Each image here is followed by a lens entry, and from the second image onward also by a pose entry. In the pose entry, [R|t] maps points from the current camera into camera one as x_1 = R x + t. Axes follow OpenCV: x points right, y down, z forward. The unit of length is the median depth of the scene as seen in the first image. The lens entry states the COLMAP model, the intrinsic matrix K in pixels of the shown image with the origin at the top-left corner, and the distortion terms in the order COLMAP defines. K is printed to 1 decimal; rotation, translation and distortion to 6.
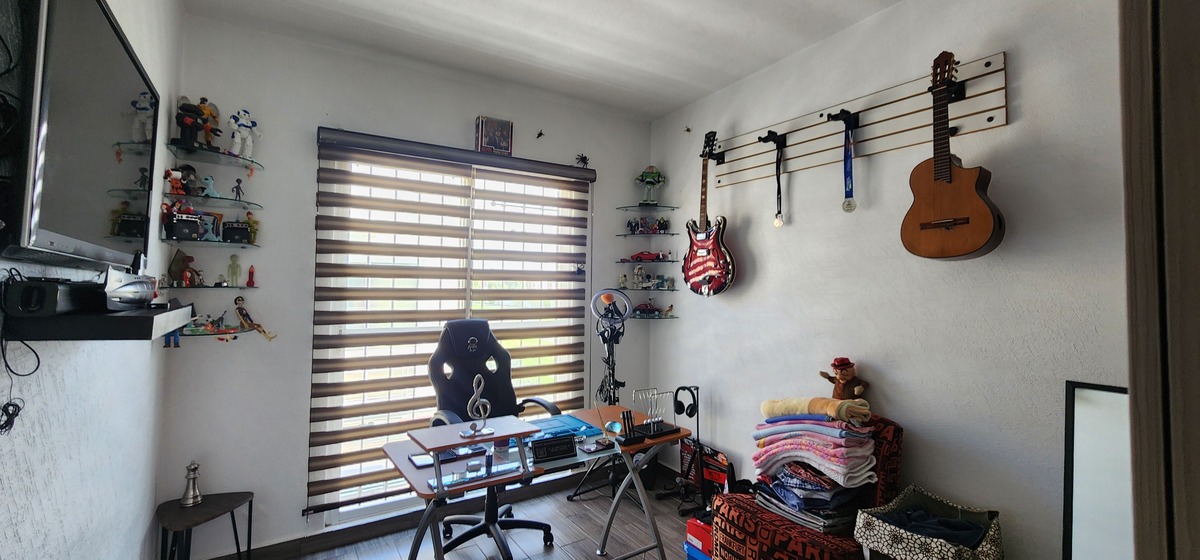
lens RADIAL K [[497.2, 0, 606.7], [0, 497.2, 267.7], [0, 0, 1]] dist [-0.000436, 0.000234]
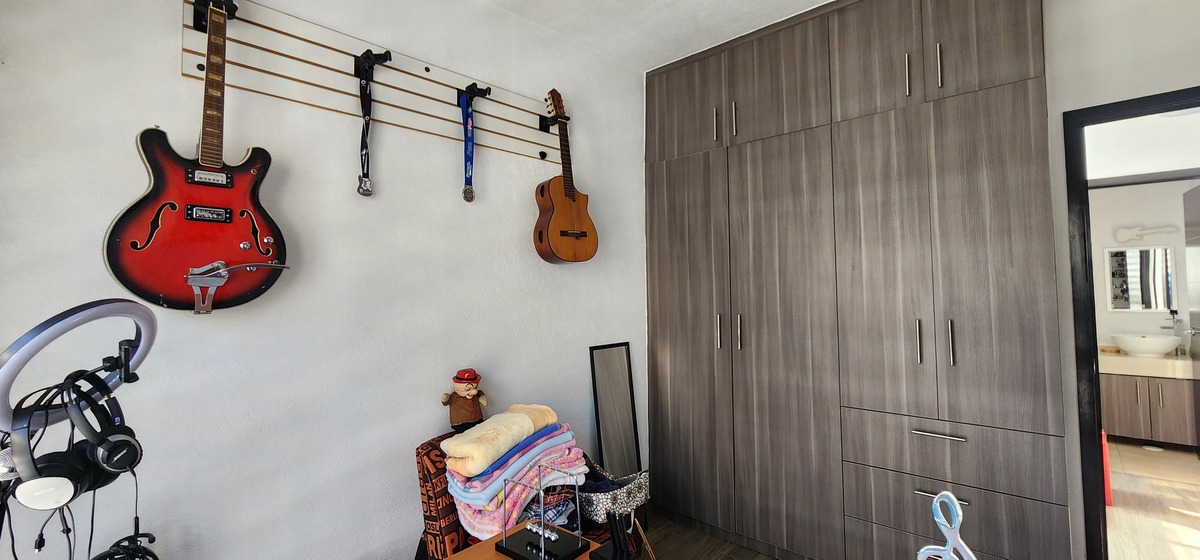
lens RADIAL K [[497.2, 0, 606.7], [0, 497.2, 267.7], [0, 0, 1]] dist [-0.000436, 0.000234]
pose [[-0.267086, 0.031442, 0.963160, -0.419968], [-0.023176, 0.998969, -0.039038, 0.032772], [-0.963394, -0.032749, -0.266082, 0.994903]]
